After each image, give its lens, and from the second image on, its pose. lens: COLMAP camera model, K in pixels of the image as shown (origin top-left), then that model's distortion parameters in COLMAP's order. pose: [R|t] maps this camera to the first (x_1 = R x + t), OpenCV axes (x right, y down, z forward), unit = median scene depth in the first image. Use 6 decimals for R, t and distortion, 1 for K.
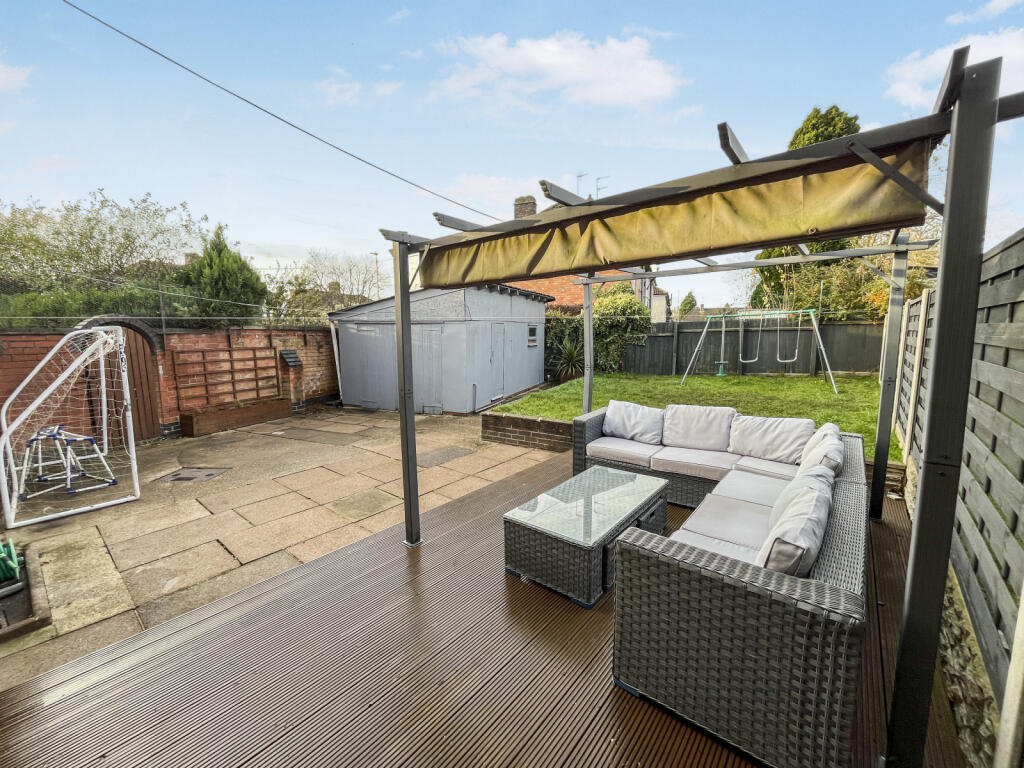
lens RADIAL K [[410.0, 0, 506.0], [0, 410.0, 381.0], [0, 0, 1]] dist [-0.000504, -0.000030]
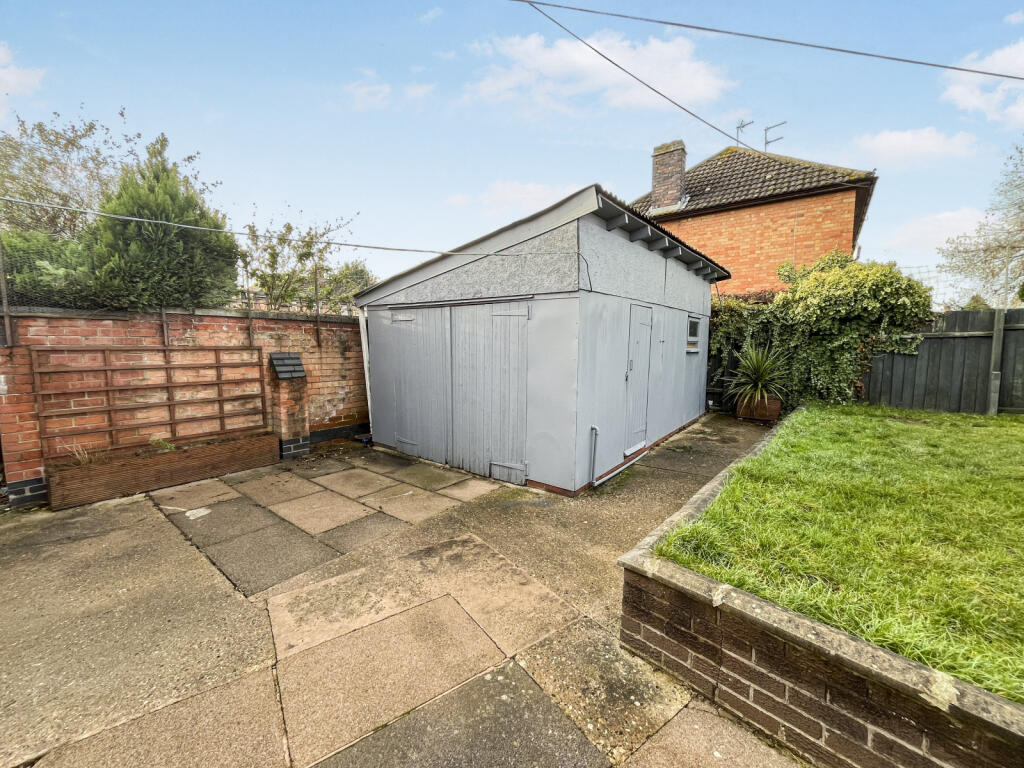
lens RADIAL K [[410.0, 0, 506.0], [0, 410.0, 381.0], [0, 0, 1]] dist [-0.000504, -0.000030]
pose [[0.963817, 0.028393, -0.265047, -0.050512], [-0.035407, 0.999137, -0.021724, -0.032625], [0.264202, 0.030322, 0.963991, 0.516702]]
